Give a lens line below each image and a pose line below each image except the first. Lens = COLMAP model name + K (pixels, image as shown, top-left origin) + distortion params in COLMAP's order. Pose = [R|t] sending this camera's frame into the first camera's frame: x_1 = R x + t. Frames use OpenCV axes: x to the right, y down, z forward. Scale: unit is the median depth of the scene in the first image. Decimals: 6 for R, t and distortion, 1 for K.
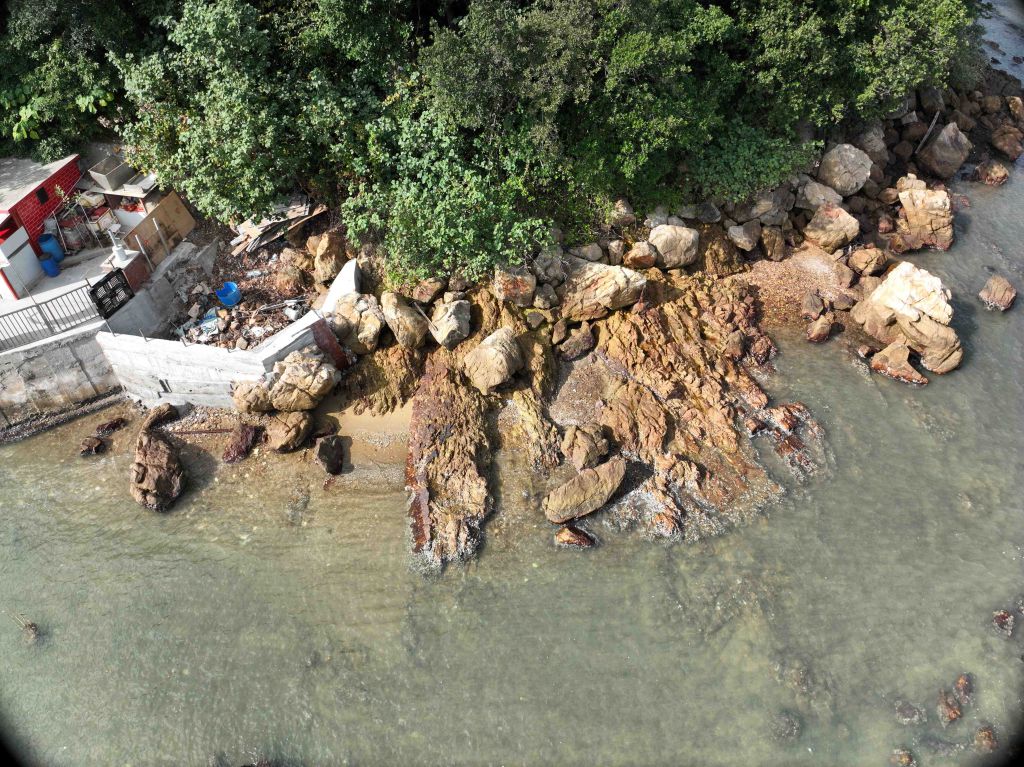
lens RADIAL K [[717.6, 0, 513.6], [0, 717.6, 367.6], [0, 0, 1]] dist [-0.110751, -0.001491]
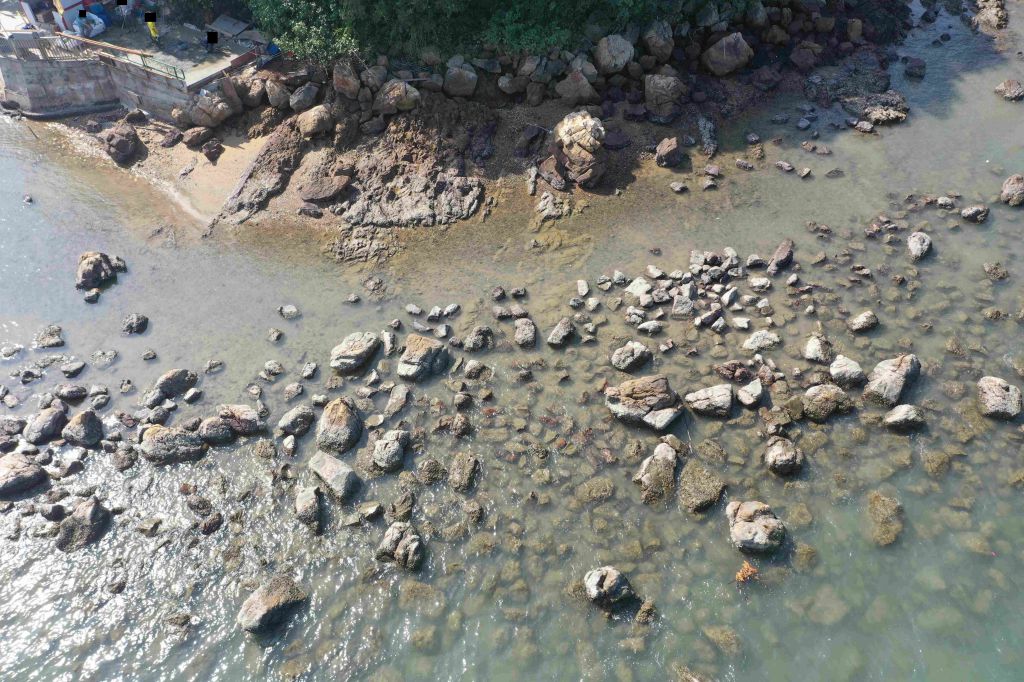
lens RADIAL K [[804.7, 0, 512.0], [0, 804.7, 341.0], [0, 0, 1]] dist [0.007897, 0.001461]
pose [[0.957464, 0.228150, -0.176666, 0.893441], [-0.218435, 0.973127, 0.072875, 0.262713], [0.188545, -0.031185, 0.981569, -0.838760]]
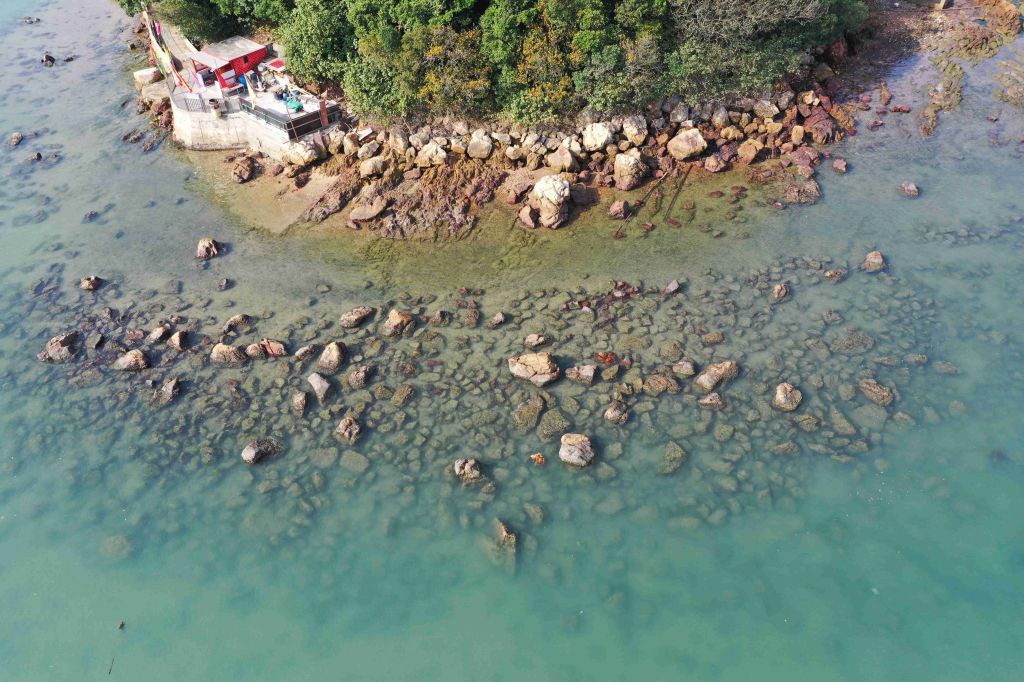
lens RADIAL K [[794.2, 0, 512.0], [0, 794.2, 341.0], [0, 0, 1]] dist [-0.023141, 0.002277]
pose [[0.885482, 0.318688, -0.338171, 1.500361], [-0.327284, 0.944351, 0.032967, 0.306288], [0.329858, 0.081486, 0.940507, -1.338035]]
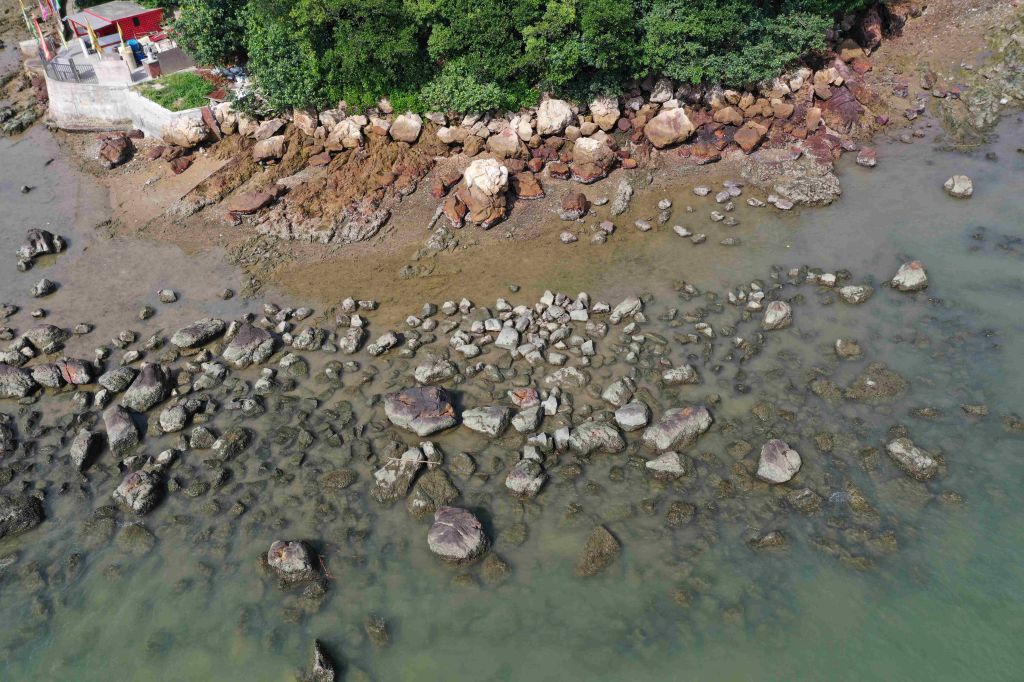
lens RADIAL K [[804.7, 0, 512.0], [0, 804.7, 341.0], [0, 0, 1]] dist [0.007897, 0.001461]
pose [[0.863318, 0.325913, -0.385308, 1.555149], [-0.350792, 0.936433, 0.006100, 0.232993], [0.362803, 0.129897, 0.922768, -0.709348]]
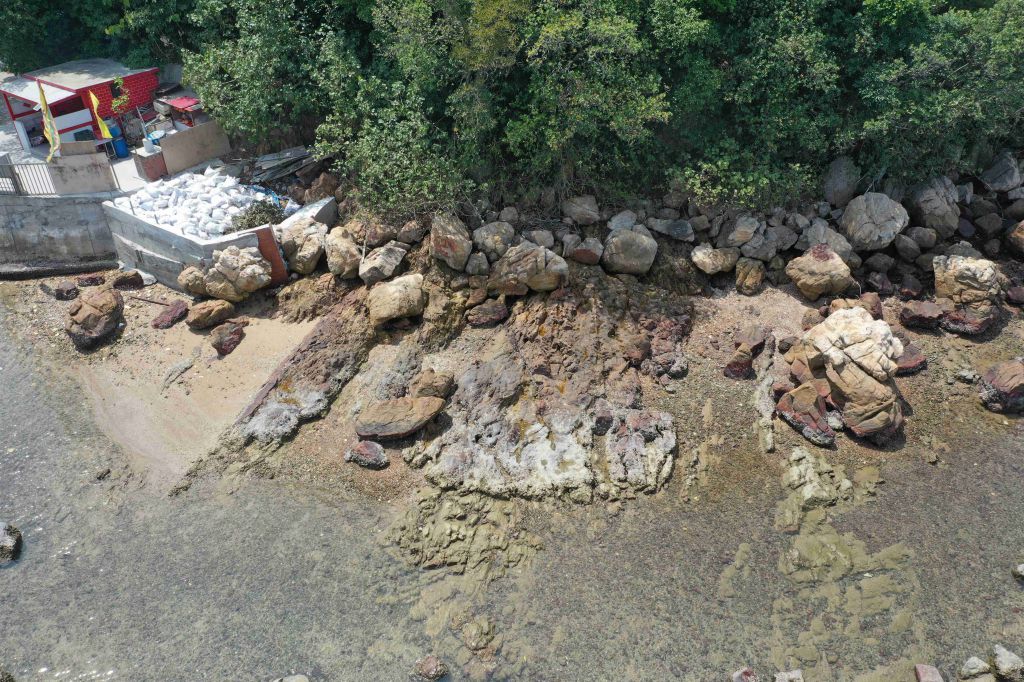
lens RADIAL K [[794.2, 0, 512.0], [0, 794.2, 341.0], [0, 0, 1]] dist [-0.023141, 0.002277]
pose [[0.922135, 0.236971, -0.305796, 0.505797], [-0.283579, 0.951707, -0.117633, 0.137873], [0.263153, 0.195191, 0.944802, -0.053690]]
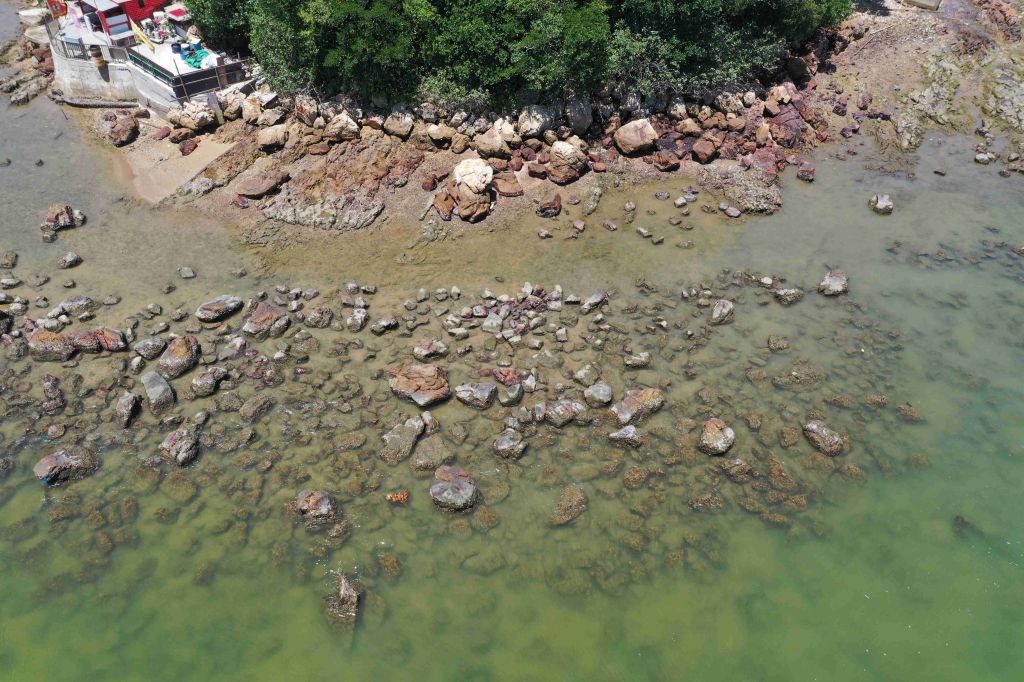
lens RADIAL K [[804.7, 0, 512.0], [0, 804.7, 341.0], [0, 0, 1]] dist [0.007897, 0.001461]
pose [[0.872494, 0.372677, -0.316017, 1.568885], [-0.385589, 0.922379, 0.023183, 0.219001], [0.300127, 0.101626, 0.948470, -0.981124]]
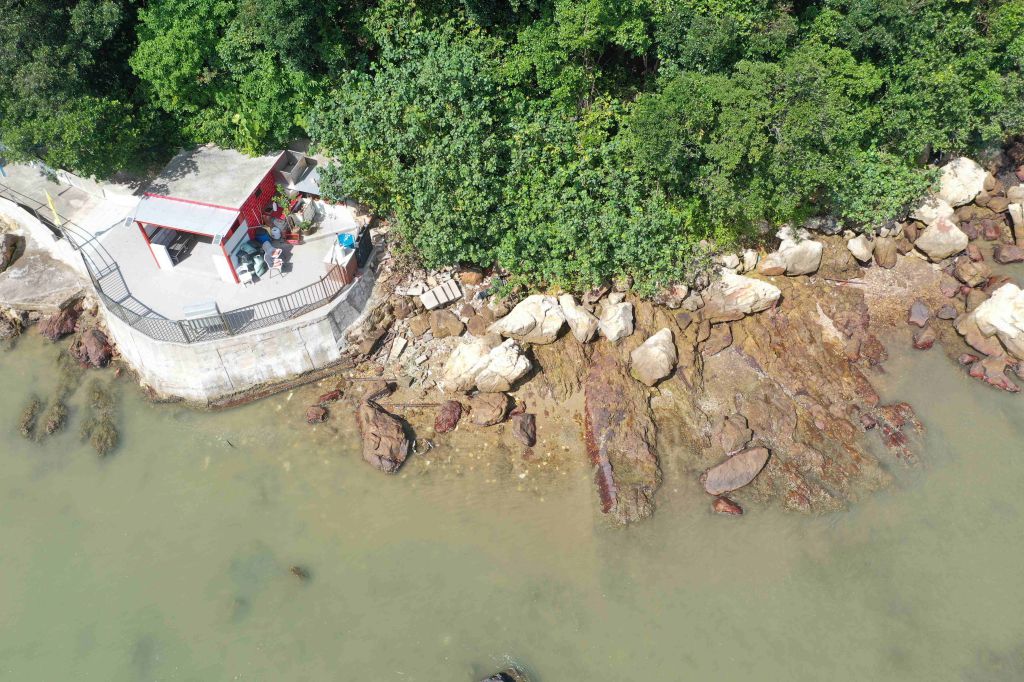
lens RADIAL K [[794.2, 0, 512.0], [0, 794.2, 341.0], [0, 0, 1]] dist [-0.023141, 0.002277]
pose [[0.998874, 0.044500, -0.016428, -0.250333], [-0.042894, 0.995218, 0.087758, -0.145414], [0.020254, -0.086954, 0.996006, -0.353722]]
